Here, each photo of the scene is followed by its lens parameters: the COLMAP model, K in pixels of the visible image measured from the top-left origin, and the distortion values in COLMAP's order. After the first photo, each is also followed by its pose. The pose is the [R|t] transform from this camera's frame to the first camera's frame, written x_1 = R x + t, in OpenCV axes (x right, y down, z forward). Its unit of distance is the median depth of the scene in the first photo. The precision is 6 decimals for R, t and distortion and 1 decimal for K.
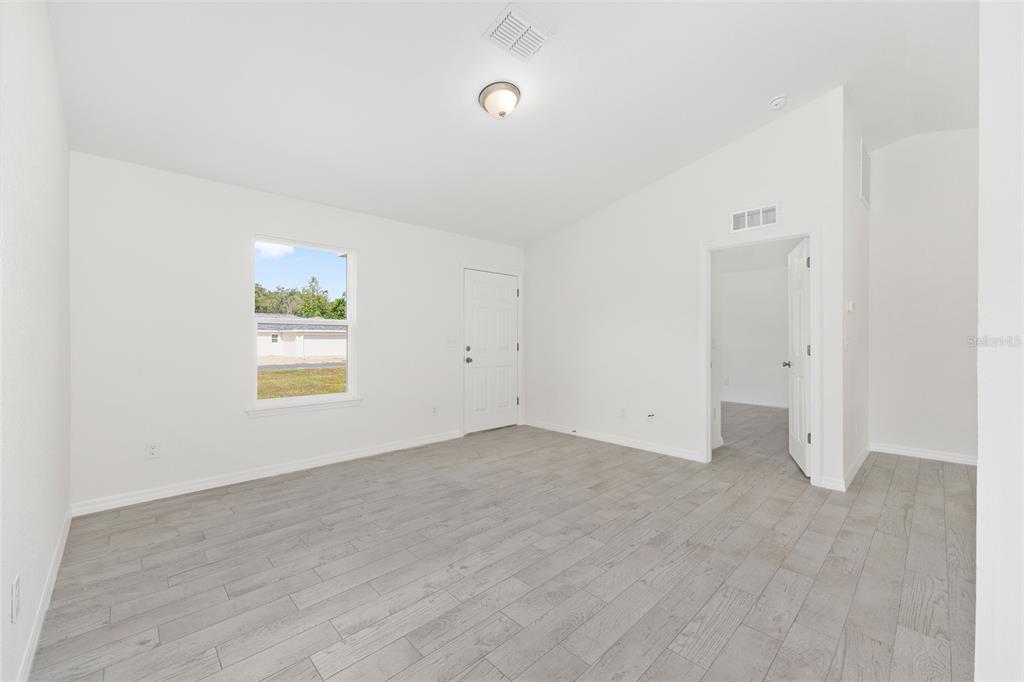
lens RADIAL K [[411.3, 0, 515.8], [0, 411.3, 339.1], [0, 0, 1]] dist [-0.001350, 0.000102]
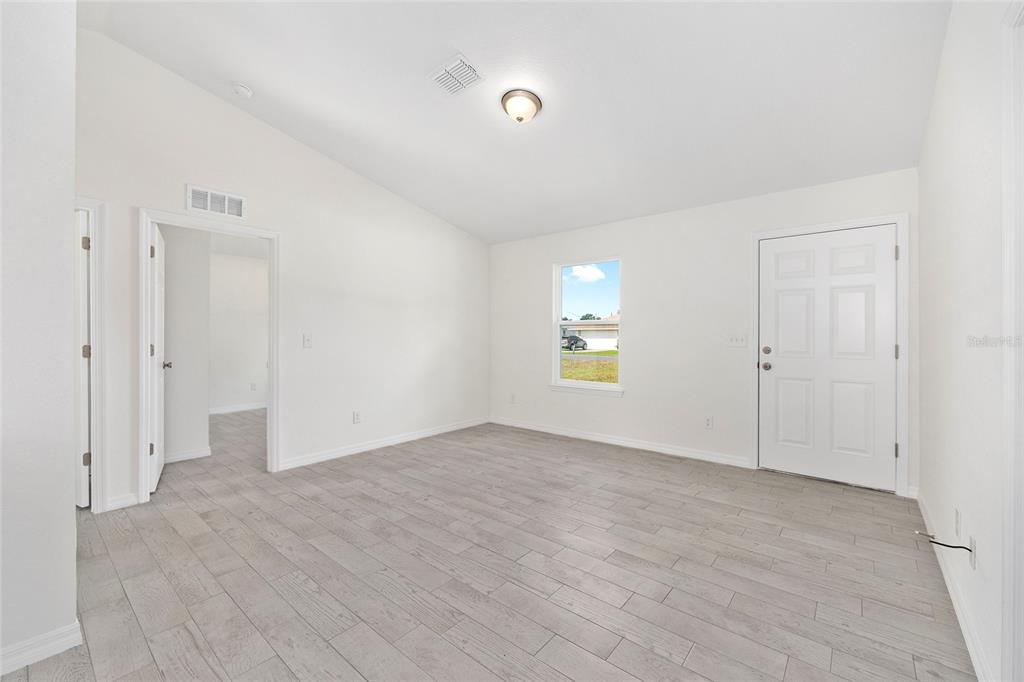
lens RADIAL K [[416.8, 0, 513.8], [0, 416.8, 336.5], [0, 0, 1]] dist [-0.003033, -0.000172]
pose [[0.103005, 0.001012, -0.994680, 0.880125], [0.000655, 0.999999, 0.001085, -0.002965], [0.994681, -0.000763, 0.103004, 0.766725]]
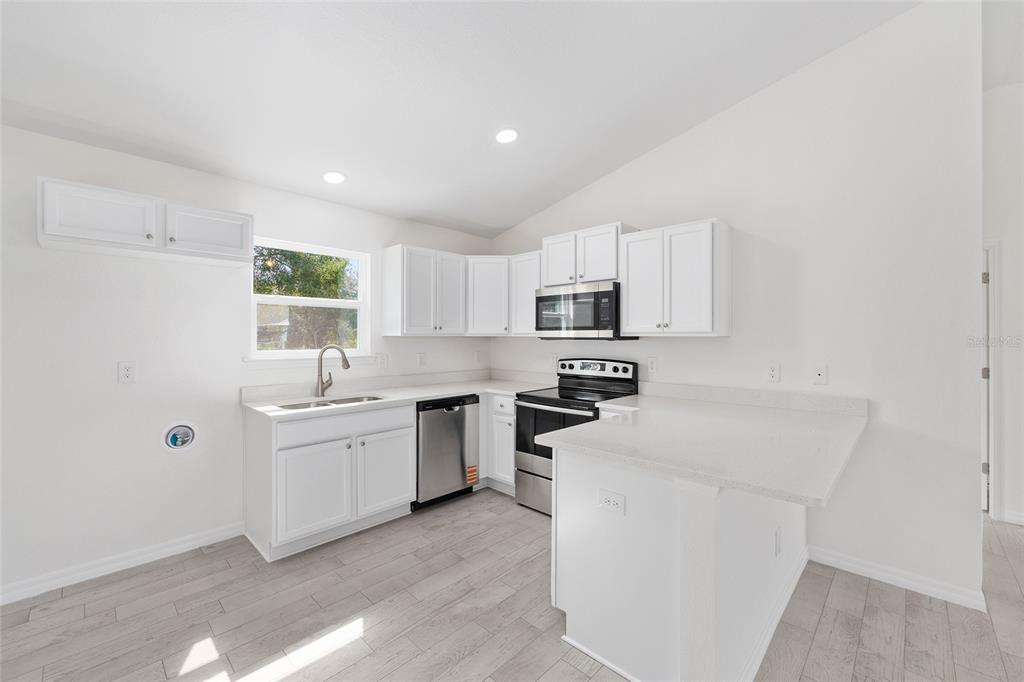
lens RADIAL K [[416.8, 0, 513.8], [0, 416.8, 336.5], [0, 0, 1]] dist [-0.003033, -0.000172]
pose [[-0.999367, -0.003179, -0.035435, 1.073779], [-0.003184, 0.999995, 0.000074, -0.053525], [0.035434, 0.000186, -0.999372, 0.908865]]
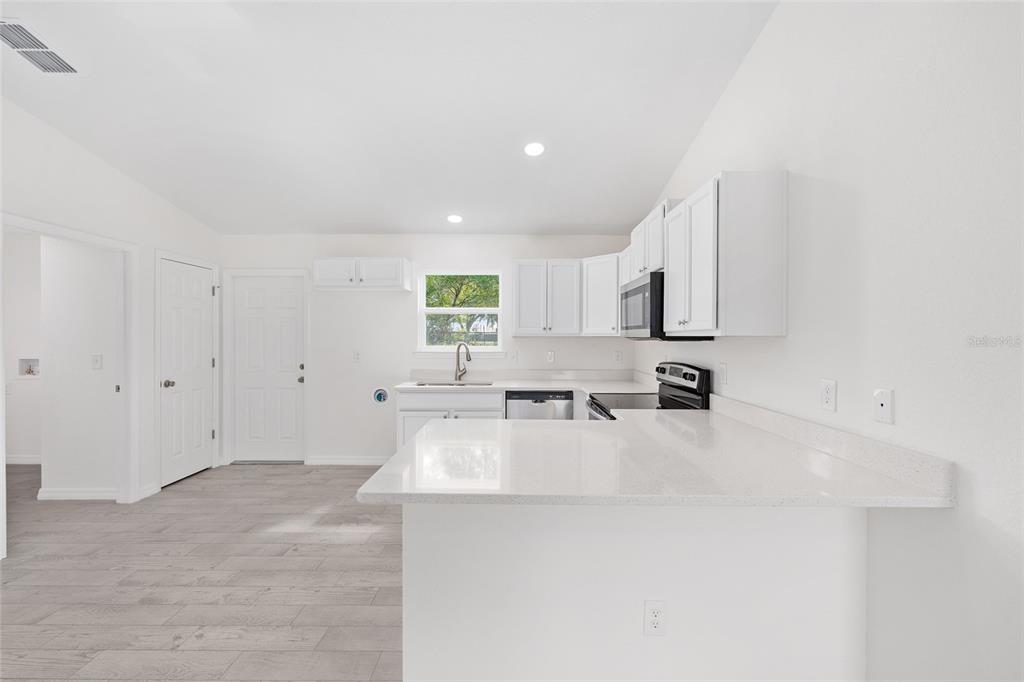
lens RADIAL K [[411.3, 0, 515.8], [0, 411.3, 339.1], [0, 0, 1]] dist [-0.001350, 0.000102]
pose [[-0.712643, -0.008285, 0.701478, 0.435119], [-0.002585, 0.999954, 0.009184, -0.055181], [-0.701522, 0.004731, -0.712632, 0.721826]]
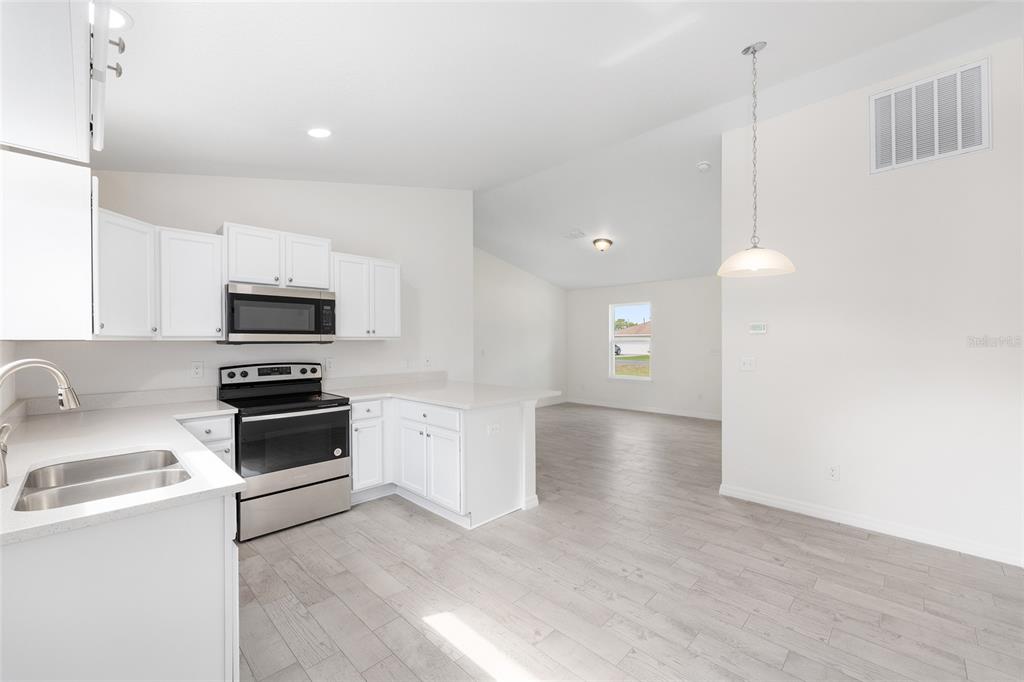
lens RADIAL K [[411.3, 0, 515.8], [0, 411.3, 339.1], [0, 0, 1]] dist [-0.001350, 0.000102]
pose [[0.032595, -0.004245, -0.999460, 1.907215], [0.002466, 0.999988, -0.004167, -0.051251], [0.999466, -0.002329, 0.032605, 0.400510]]
